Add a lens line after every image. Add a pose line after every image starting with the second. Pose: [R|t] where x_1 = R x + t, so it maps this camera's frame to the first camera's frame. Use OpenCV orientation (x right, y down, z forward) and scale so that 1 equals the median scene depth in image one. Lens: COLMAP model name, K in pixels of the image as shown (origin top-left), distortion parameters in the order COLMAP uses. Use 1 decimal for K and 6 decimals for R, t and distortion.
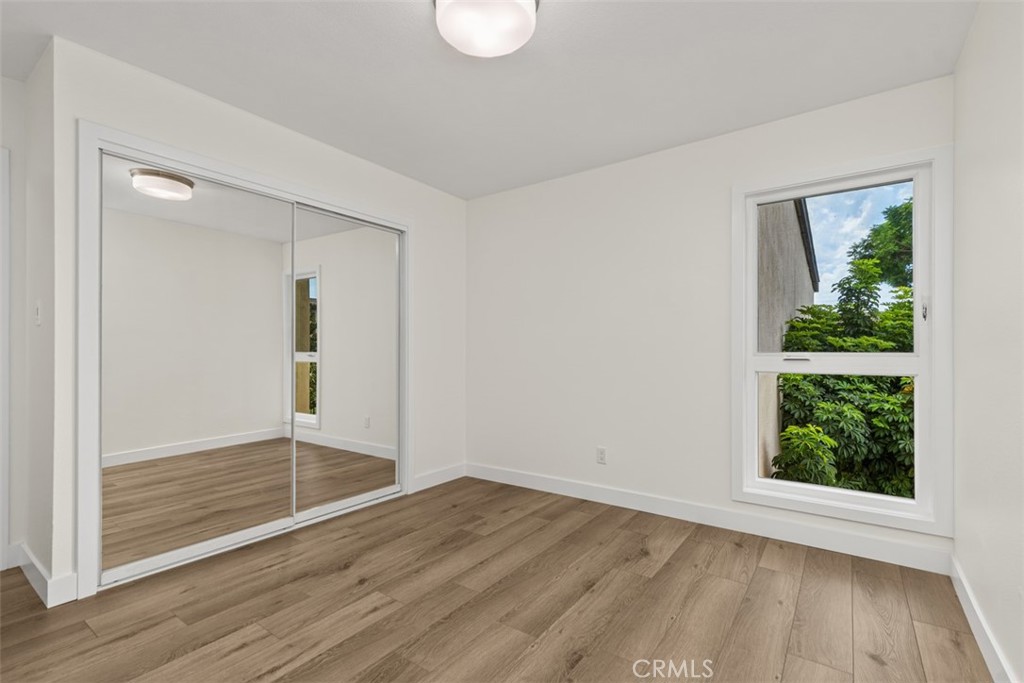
lens RADIAL K [[464.2, 0, 511.3], [0, 464.2, 348.7], [0, 0, 1]] dist [0.013041, -0.001508]
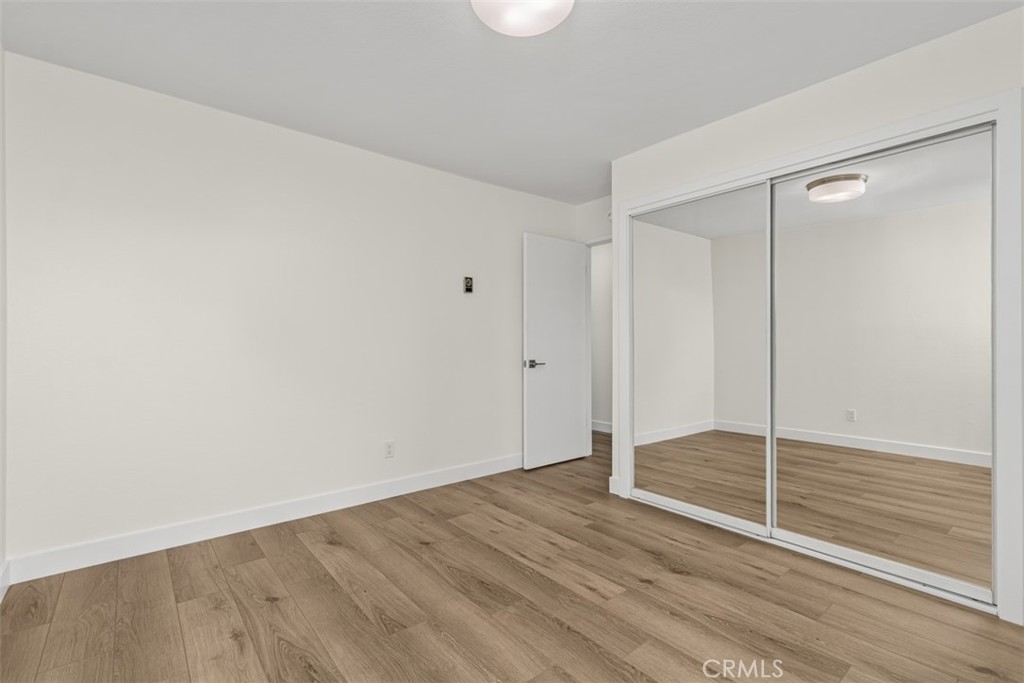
lens RADIAL K [[464.2, 0, 511.6], [0, 464.2, 340.2], [0, 0, 1]] dist [0.013041, -0.001508]
pose [[-0.252699, -0.004824, -0.967533, 0.710568], [0.012451, 0.999889, -0.008237, -0.004847], [0.967465, -0.014129, -0.252611, 0.986540]]
